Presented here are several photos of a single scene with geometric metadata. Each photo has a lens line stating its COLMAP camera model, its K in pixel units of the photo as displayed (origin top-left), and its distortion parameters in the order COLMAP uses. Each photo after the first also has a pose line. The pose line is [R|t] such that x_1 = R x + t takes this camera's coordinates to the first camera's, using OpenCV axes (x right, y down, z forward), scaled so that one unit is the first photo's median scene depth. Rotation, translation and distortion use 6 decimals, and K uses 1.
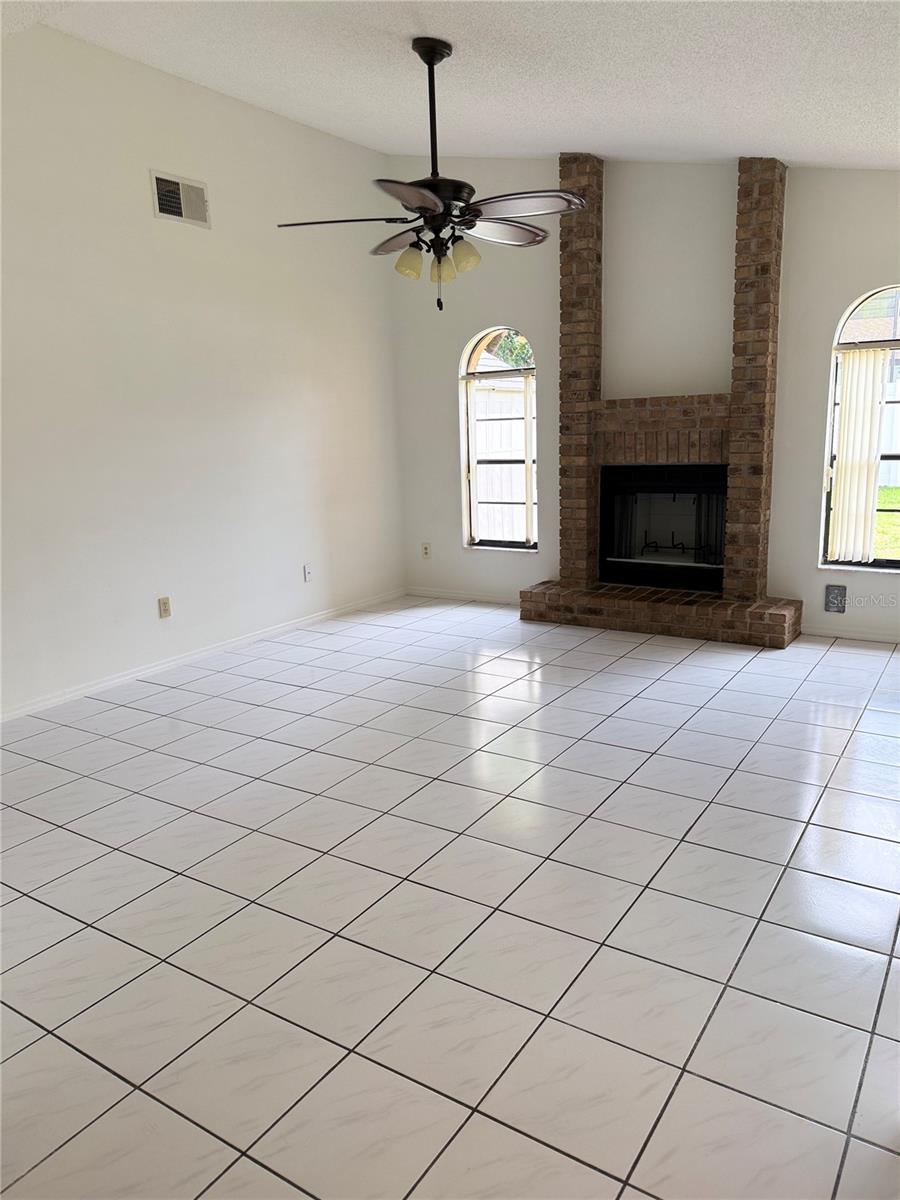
lens RADIAL K [[847.9, 0, 450.1], [0, 847.9, 599.3], [0, 0, 1]] dist [-0.007785, -0.002939]
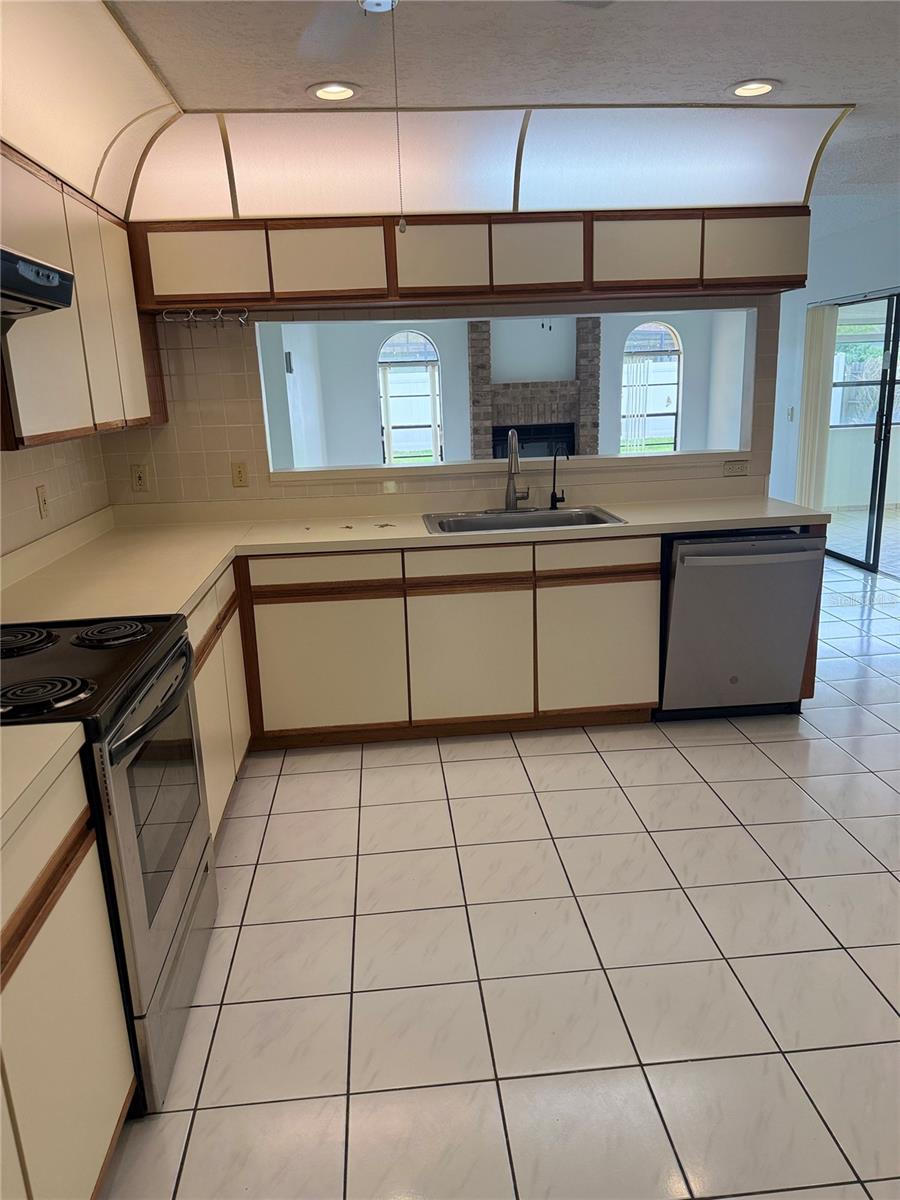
lens RADIAL K [[847.9, 0, 449.7], [0, 847.9, 604.4], [0, 0, 1]] dist [-0.007785, -0.002939]
pose [[0.784379, -0.139689, 0.604348, -0.902558], [0.134339, 0.989444, 0.054342, 0.069573], [-0.605559, 0.038563, 0.794865, -0.163441]]
